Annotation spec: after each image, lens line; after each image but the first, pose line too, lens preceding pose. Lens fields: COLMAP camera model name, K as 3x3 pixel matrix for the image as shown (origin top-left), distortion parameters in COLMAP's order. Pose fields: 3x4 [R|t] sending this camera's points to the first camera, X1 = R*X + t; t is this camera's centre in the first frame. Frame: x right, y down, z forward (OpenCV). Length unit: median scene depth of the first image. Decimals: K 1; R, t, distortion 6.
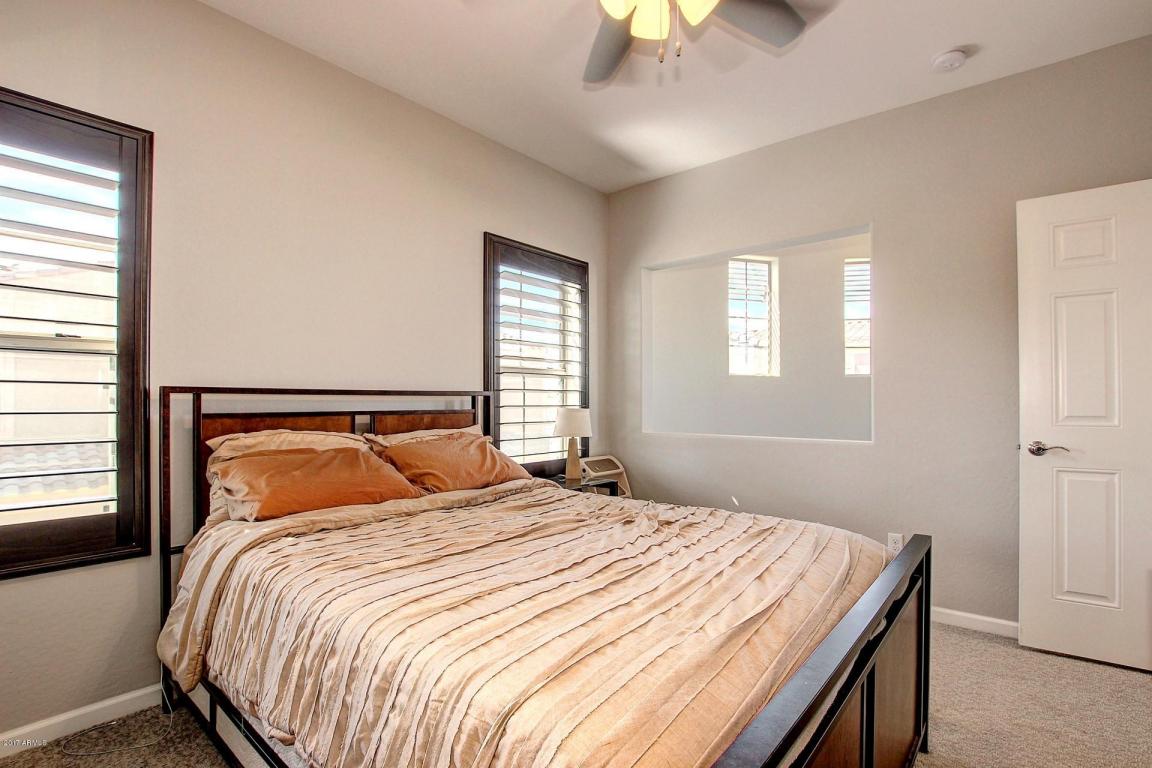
lens RADIAL K [[544.3, 0, 571.1], [0, 544.3, 403.0], [0, 0, 1]] dist [-0.025035, 0.000026]
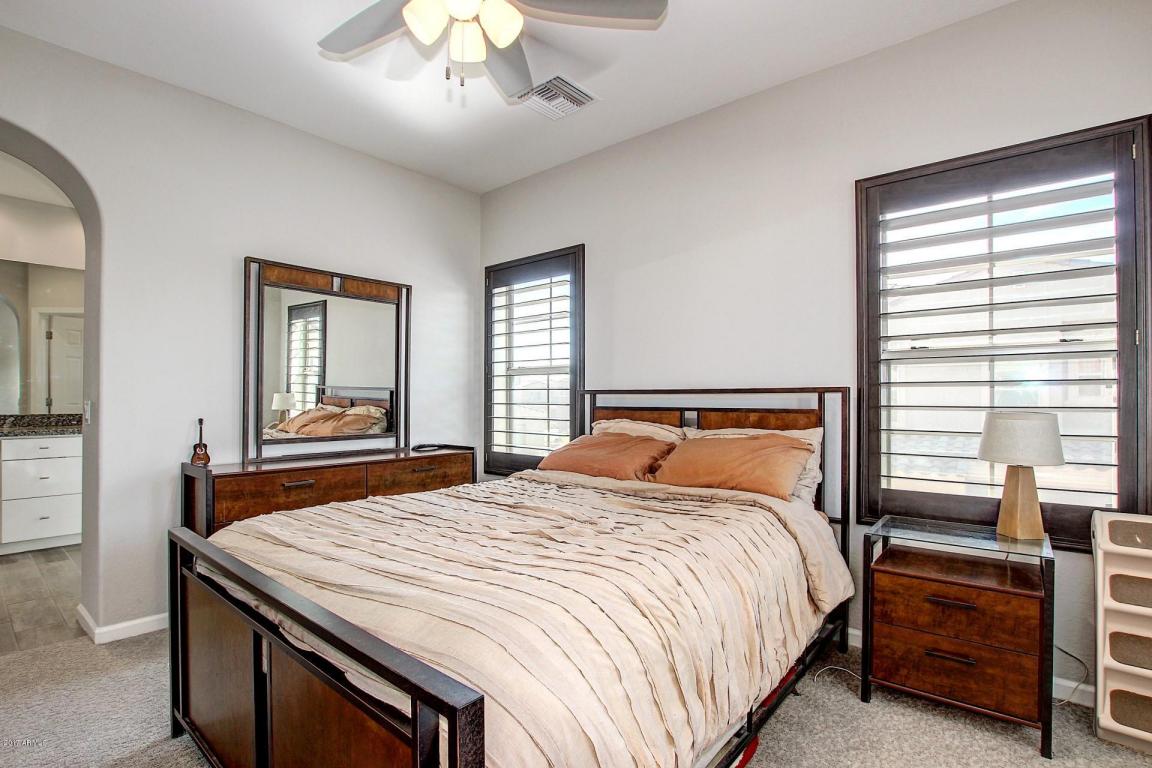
lens RADIAL K [[538.6, 0, 576.9], [0, 538.6, 395.6], [0, 0, 1]] dist [-0.030854, -0.000480]
pose [[0.017834, -0.010406, -0.999787, 0.716103], [-0.010489, 0.999889, -0.010595, 0.004023], [0.999786, 0.010675, 0.017723, 0.712264]]
